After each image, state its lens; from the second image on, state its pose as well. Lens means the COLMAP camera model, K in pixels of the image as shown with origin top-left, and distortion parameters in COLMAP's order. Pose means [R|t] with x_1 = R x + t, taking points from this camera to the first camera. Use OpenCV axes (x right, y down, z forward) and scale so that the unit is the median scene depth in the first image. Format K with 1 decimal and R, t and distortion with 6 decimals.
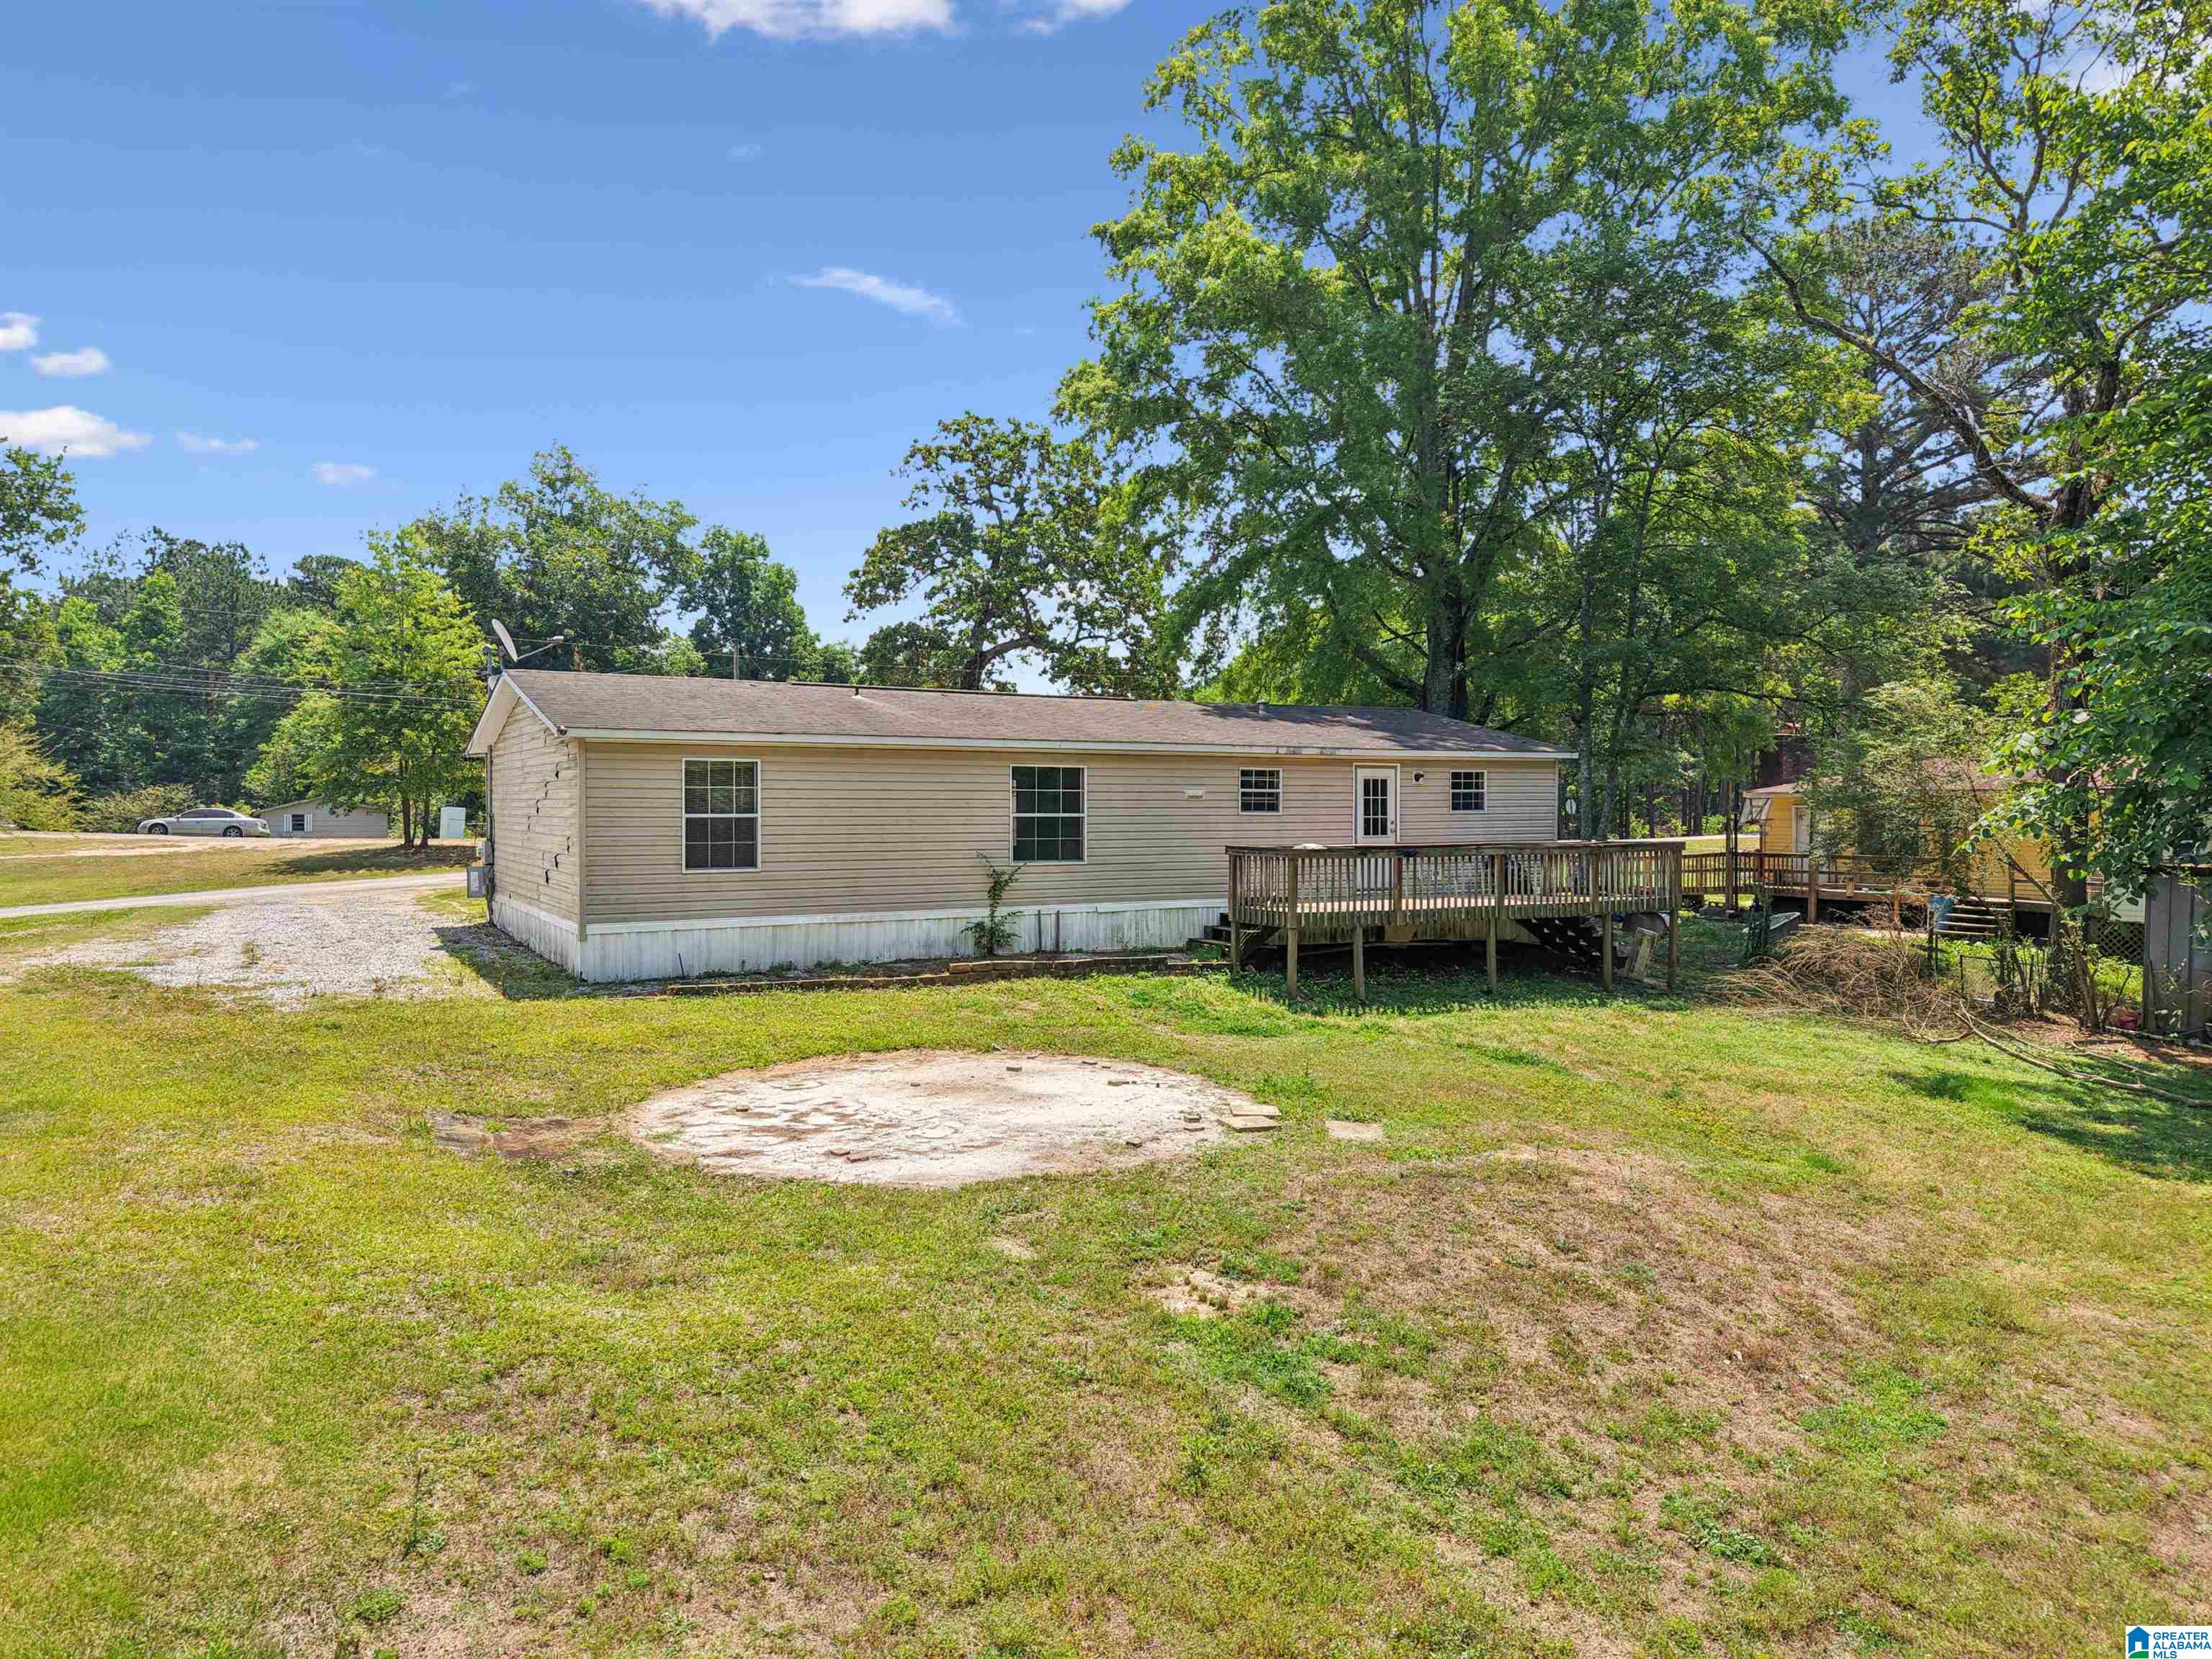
lens RADIAL K [[1534.9, 0, 1150.4], [0, 1534.9, 833.0], [0, 0, 1]] dist [0.007696, -0.002477]
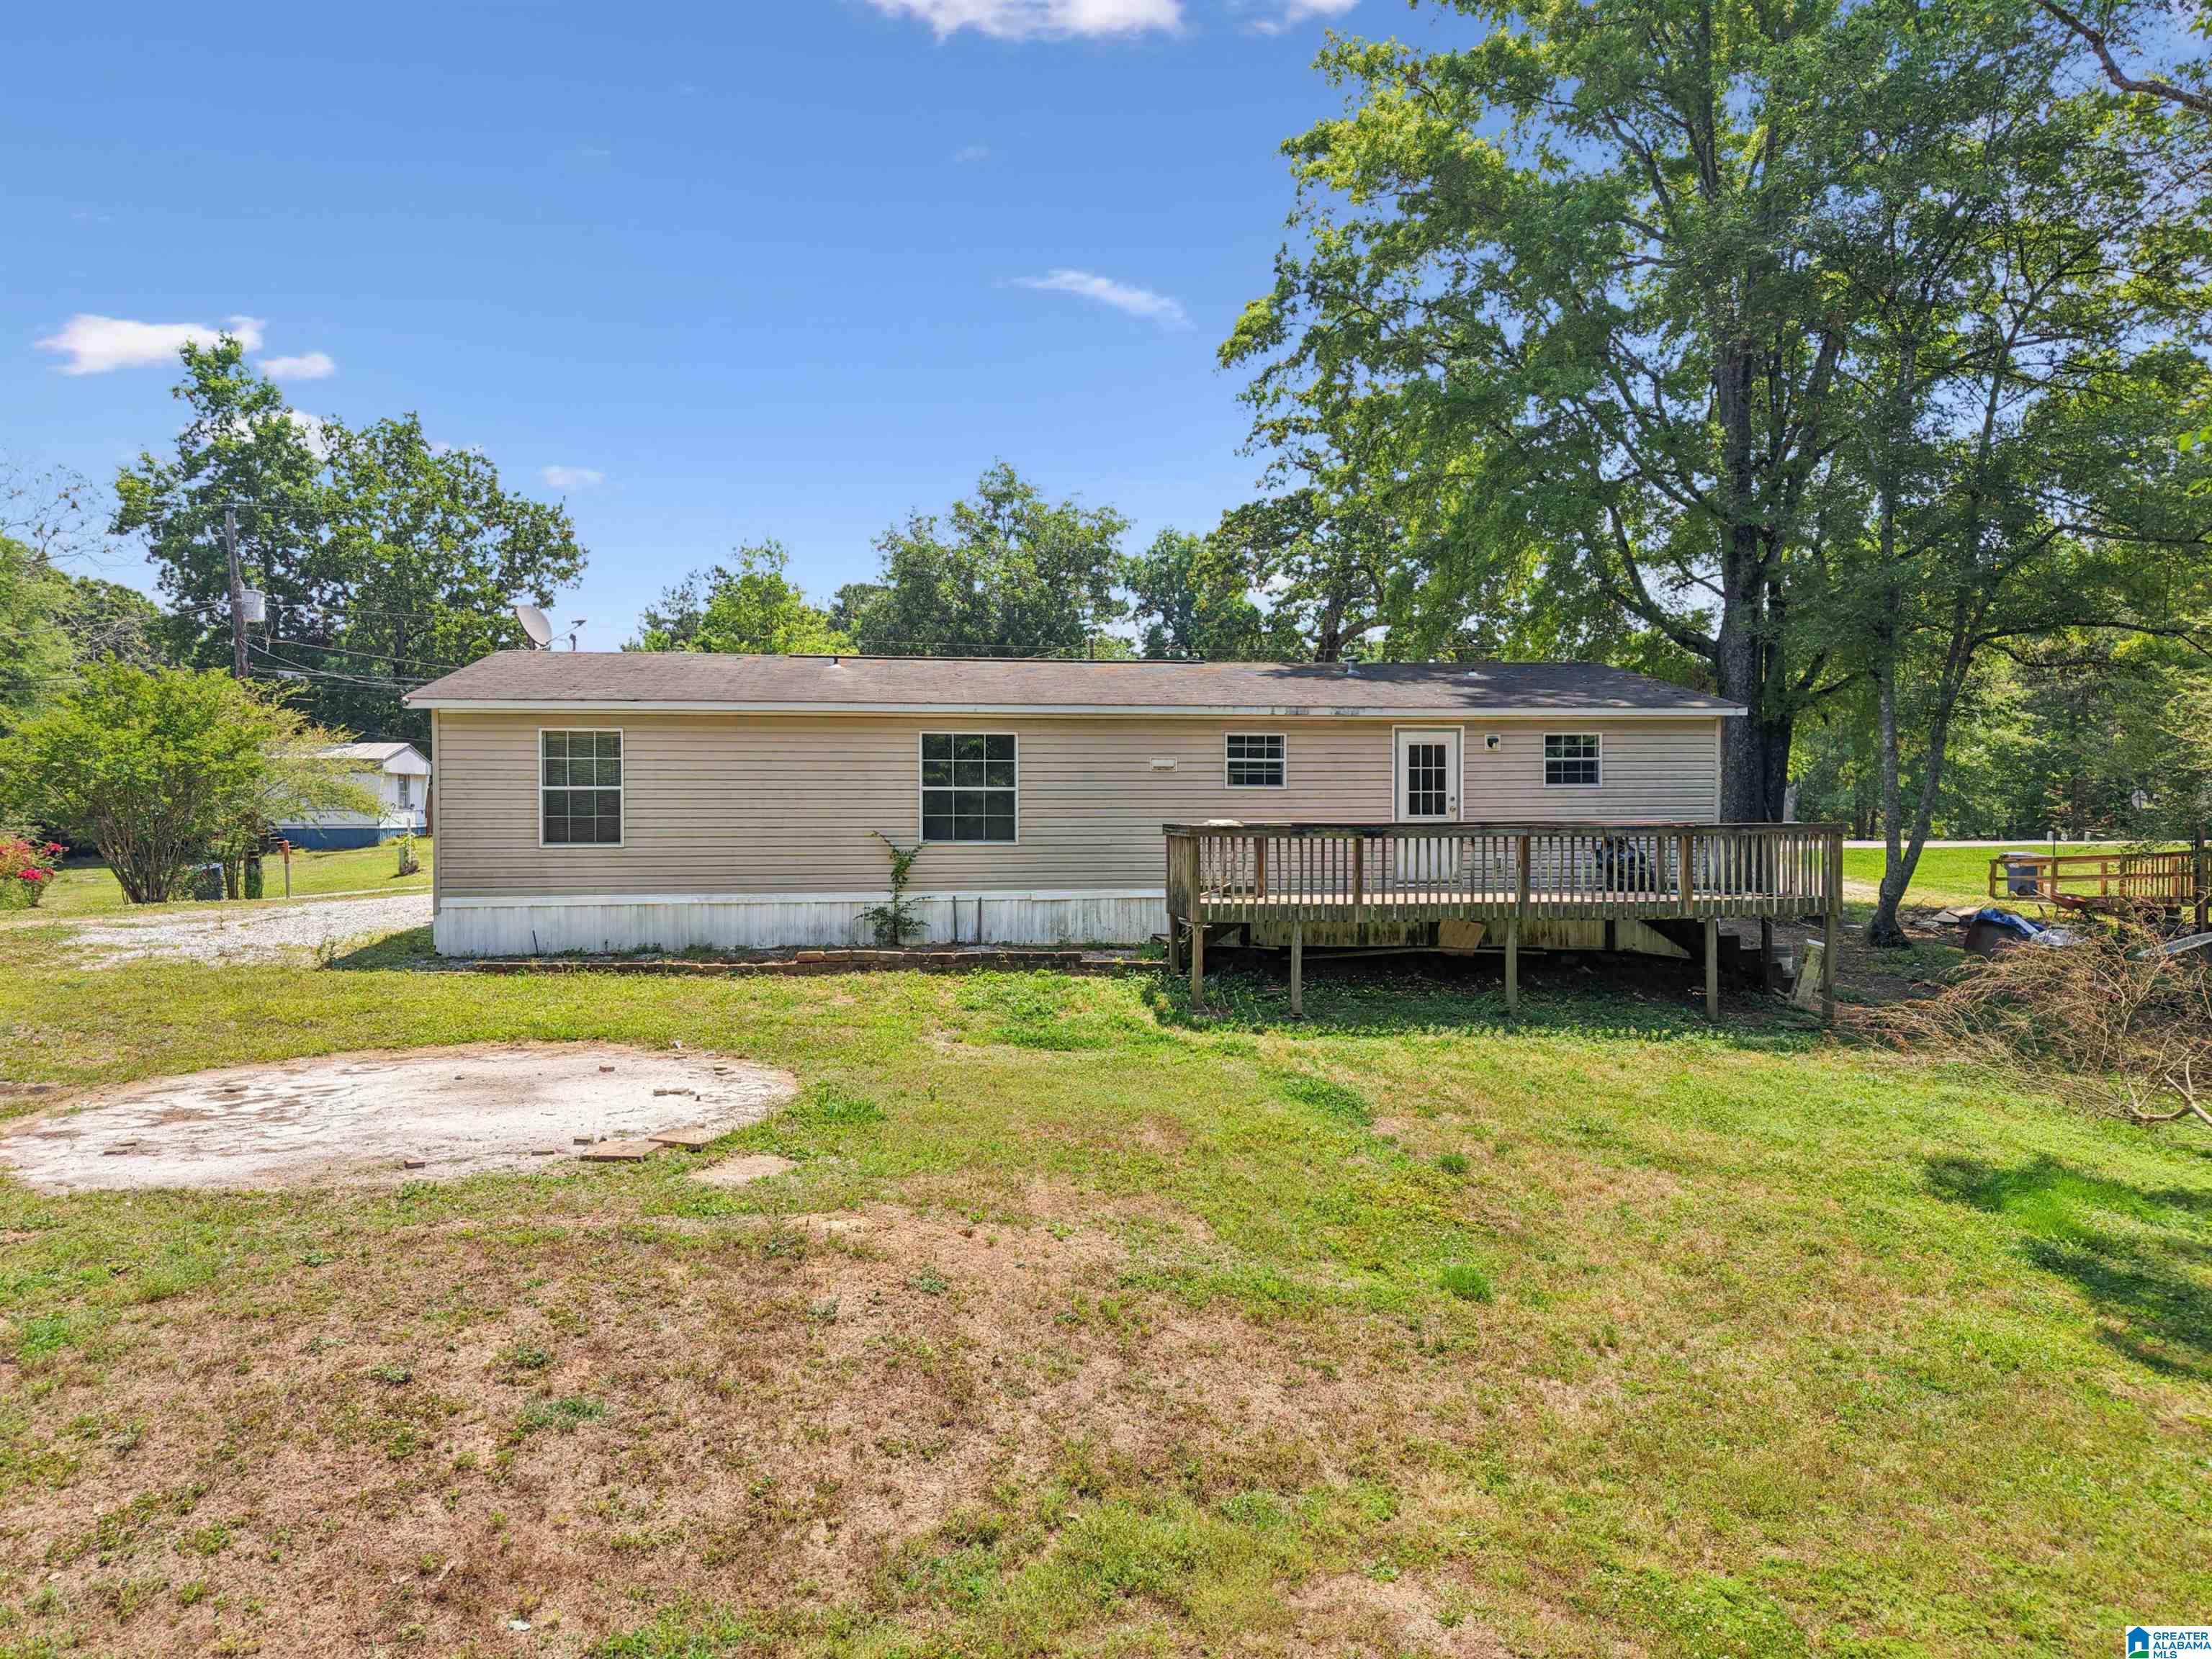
lens RADIAL K [[1548.1, 0, 1106.0], [0, 1548.1, 829.5], [0, 0, 1]] dist [0.010648, -0.000417]
pose [[0.921117, 0.000937, -0.389284, 0.349333], [-0.003254, 0.999981, -0.005292, 0.016052], [0.389272, 0.006141, 0.921102, 0.207651]]
